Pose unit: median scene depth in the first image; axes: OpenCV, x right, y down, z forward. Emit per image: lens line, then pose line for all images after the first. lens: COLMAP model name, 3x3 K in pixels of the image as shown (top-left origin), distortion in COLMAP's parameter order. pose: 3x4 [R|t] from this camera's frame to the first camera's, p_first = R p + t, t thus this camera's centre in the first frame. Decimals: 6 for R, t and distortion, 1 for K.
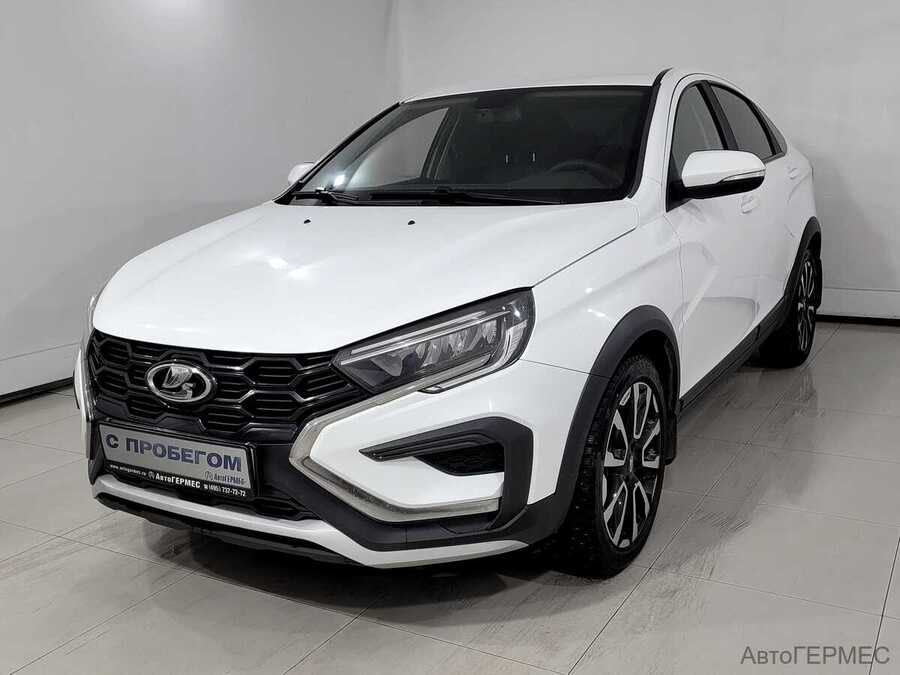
lens RADIAL K [[897.7, 0, 450.0], [0, 897.7, 337.5], [0, 0, 1]] dist [0.036109, 0.000308]
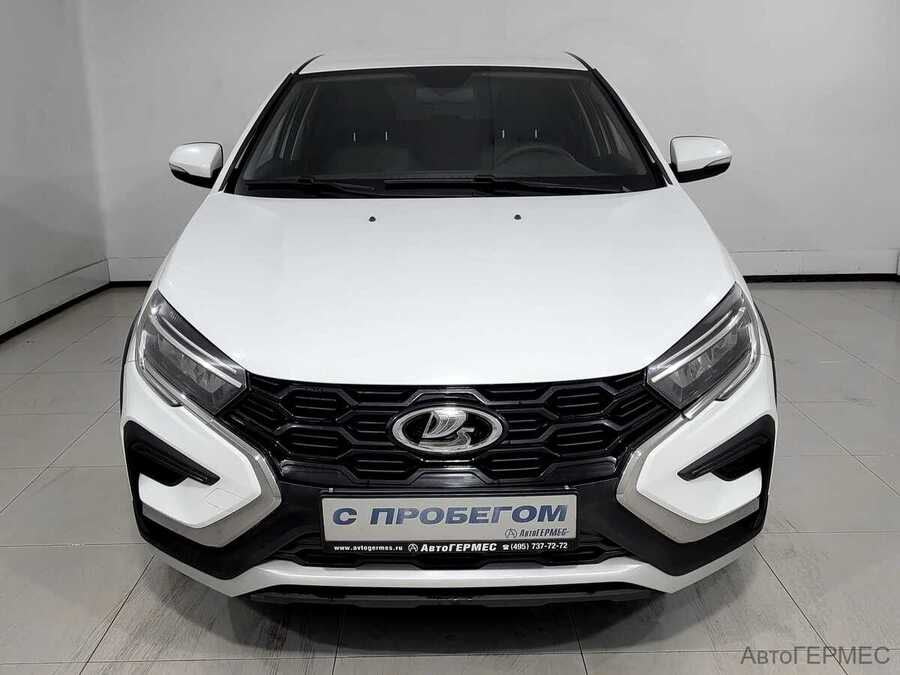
lens RADIAL K [[897.7, 0, 450.0], [0, 897.7, 337.5], [0, 0, 1]] dist [0.036109, 0.000308]
pose [[0.861576, -0.101873, 0.497302, -0.693002], [0.083906, 0.994760, 0.058410, -0.079520], [-0.500646, -0.008598, 0.865609, 0.295861]]
